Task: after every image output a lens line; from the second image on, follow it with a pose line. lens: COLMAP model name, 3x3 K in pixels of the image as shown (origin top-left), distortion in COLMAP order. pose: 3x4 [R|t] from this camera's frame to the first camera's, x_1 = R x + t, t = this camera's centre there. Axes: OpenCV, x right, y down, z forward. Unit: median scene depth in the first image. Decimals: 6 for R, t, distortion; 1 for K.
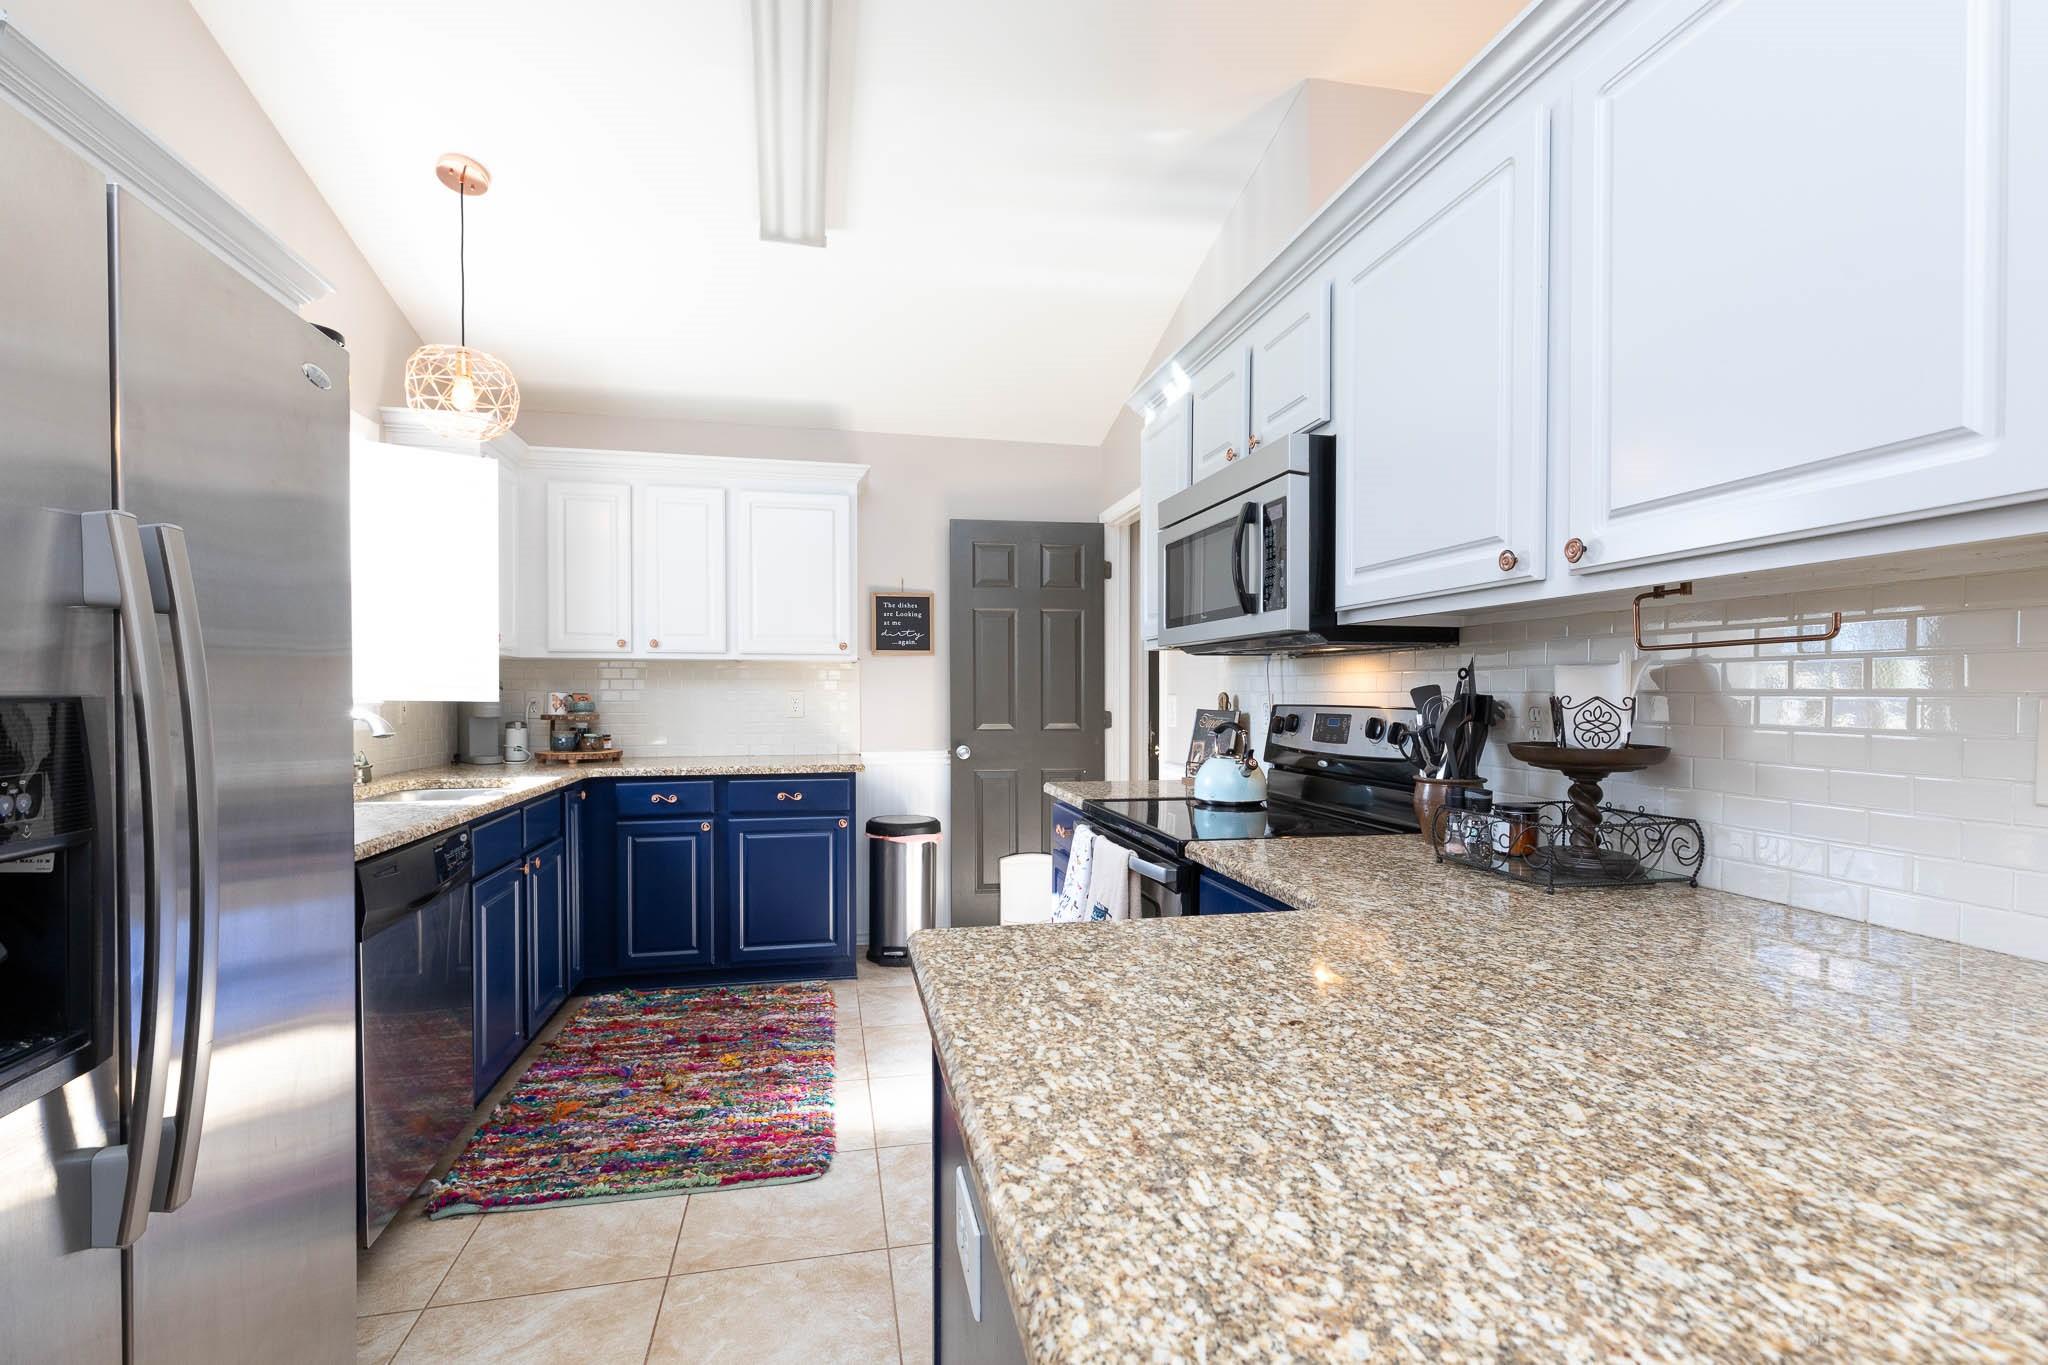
lens RADIAL K [[930.4, 0, 1020.4], [0, 930.4, 701.2], [0, 0, 1]] dist [0.002436, -0.000107]
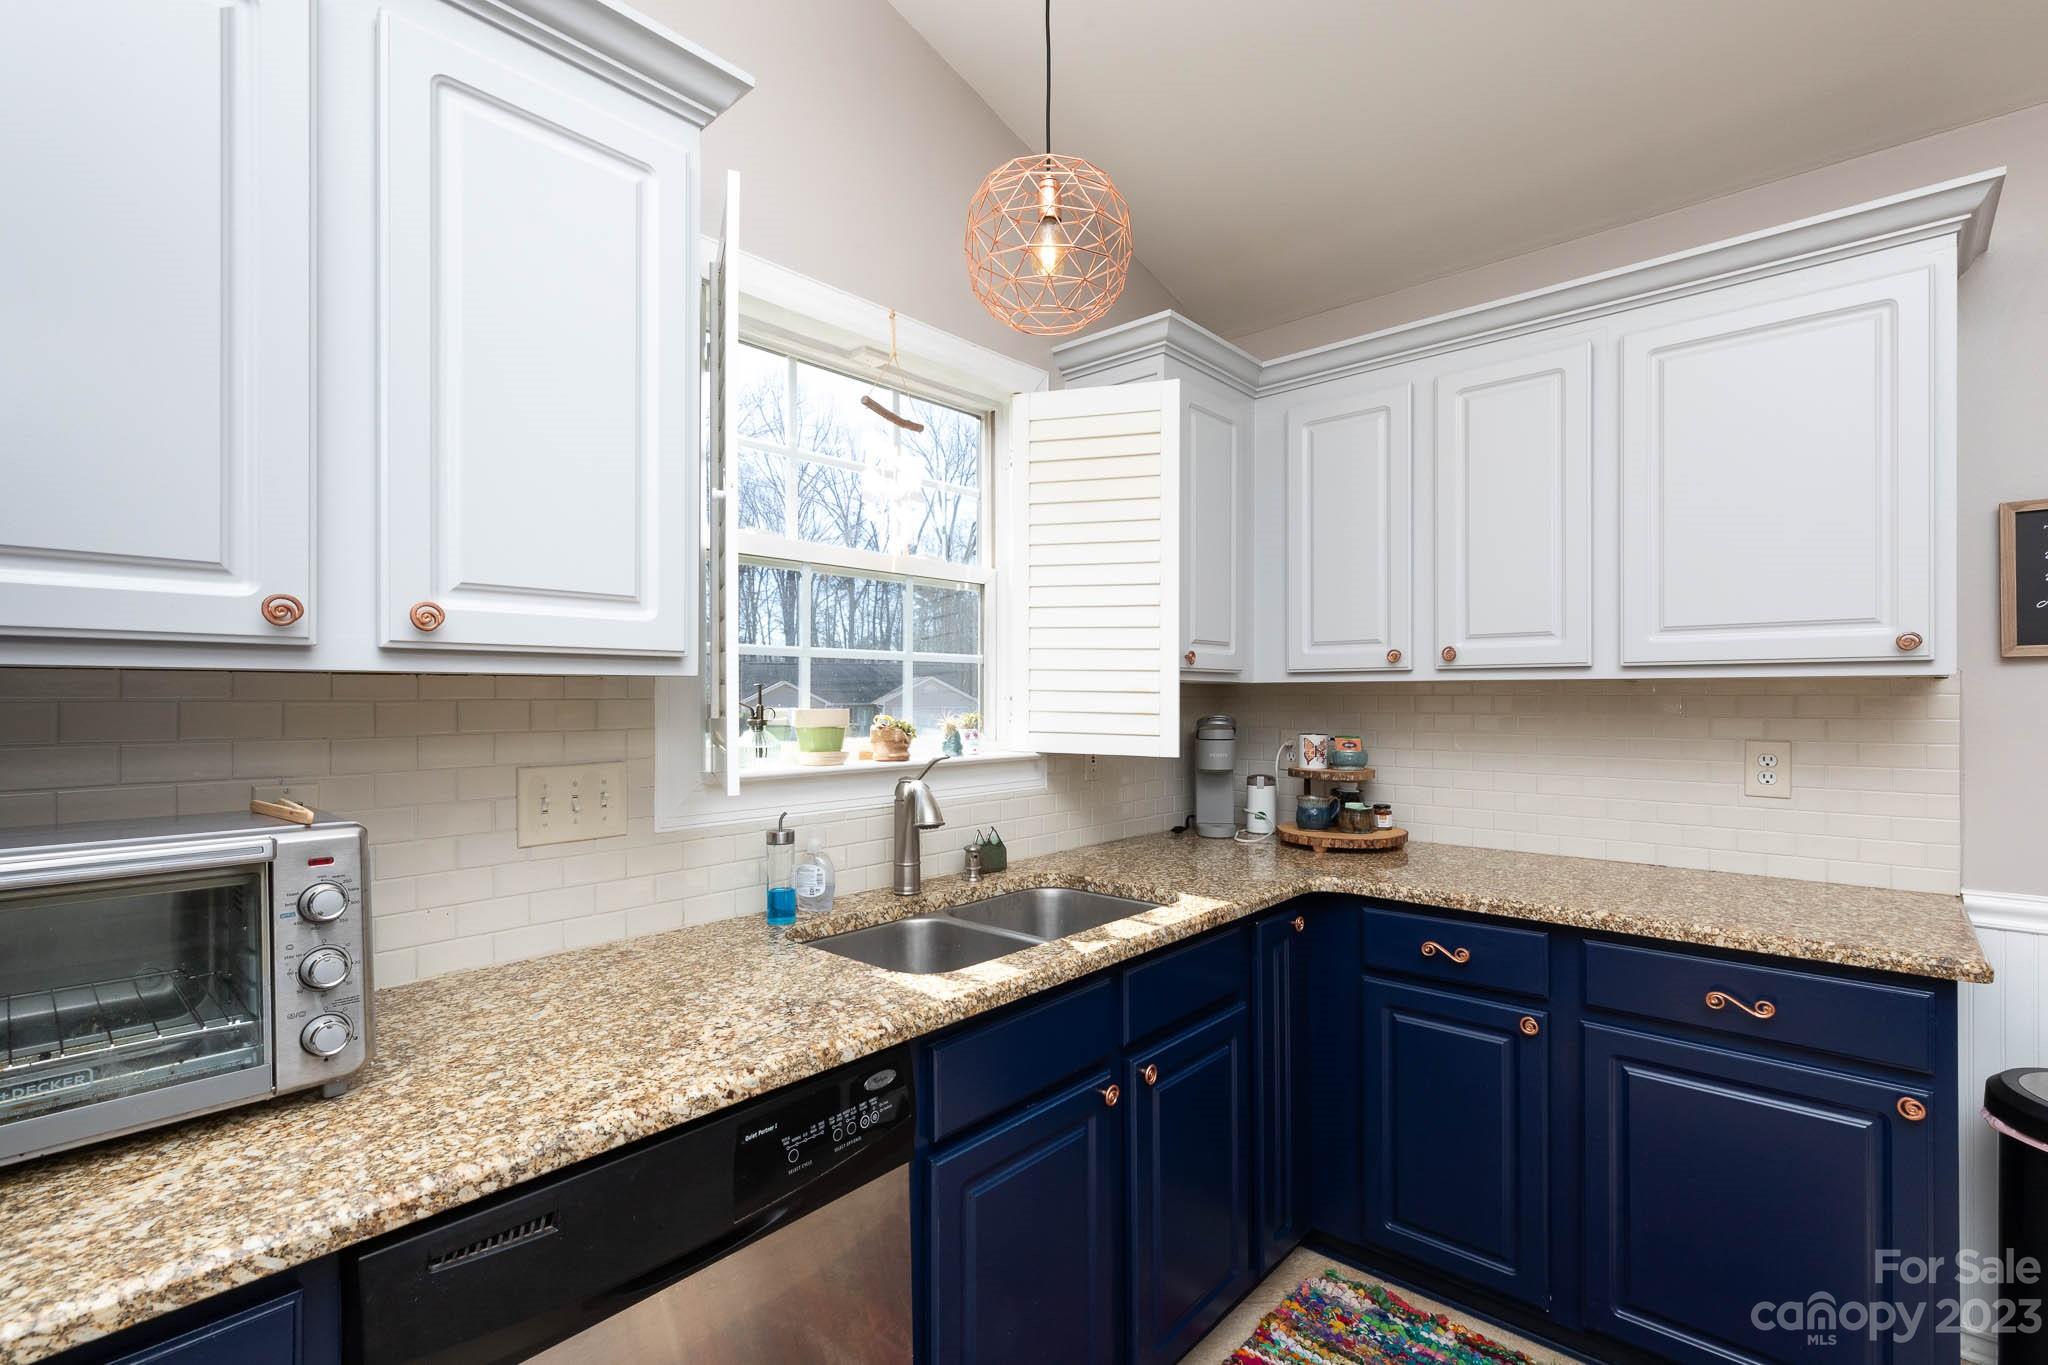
lens RADIAL K [[939.6, 0, 1024.9], [0, 939.6, 699.6], [0, 0, 1]] dist [0.004246, -0.000248]
pose [[0.595711, -0.002241, -0.803195, -0.251786], [-0.002881, 0.999984, -0.004927, -0.084745], [0.803193, 0.005249, 0.595695, 1.256929]]
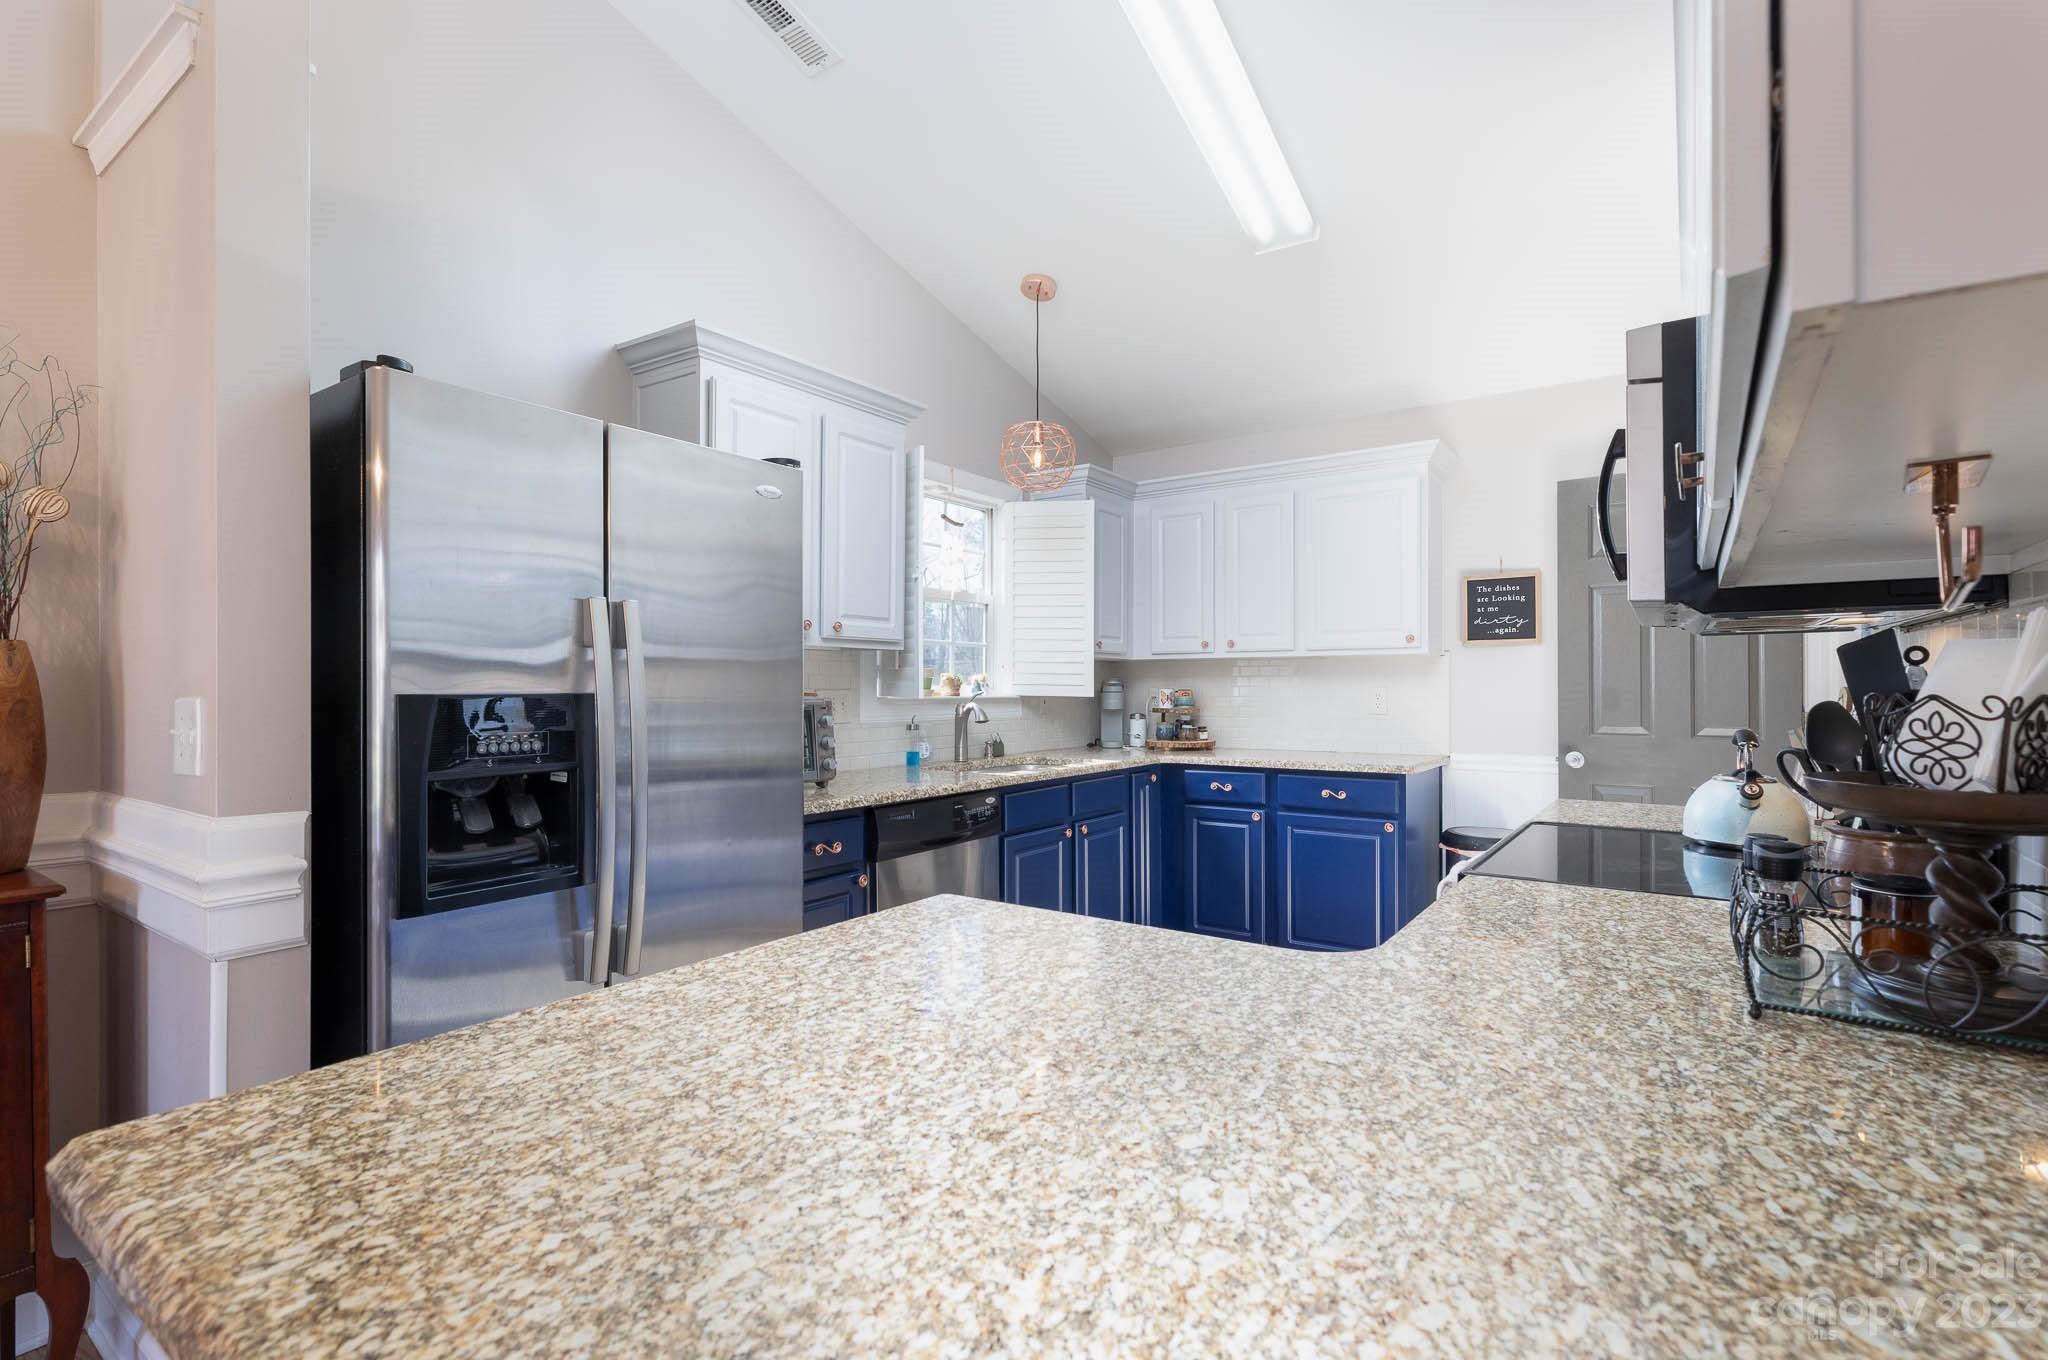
lens RADIAL K [[939.6, 0, 1024.9], [0, 939.6, 697.1], [0, 0, 1]] dist [0.004246, -0.000248]
pose [[0.682295, 0.003474, -0.731069, 0.662522], [-0.003174, 0.999993, 0.001790, -0.002806], [0.731070, 0.001099, 0.682302, 0.216454]]
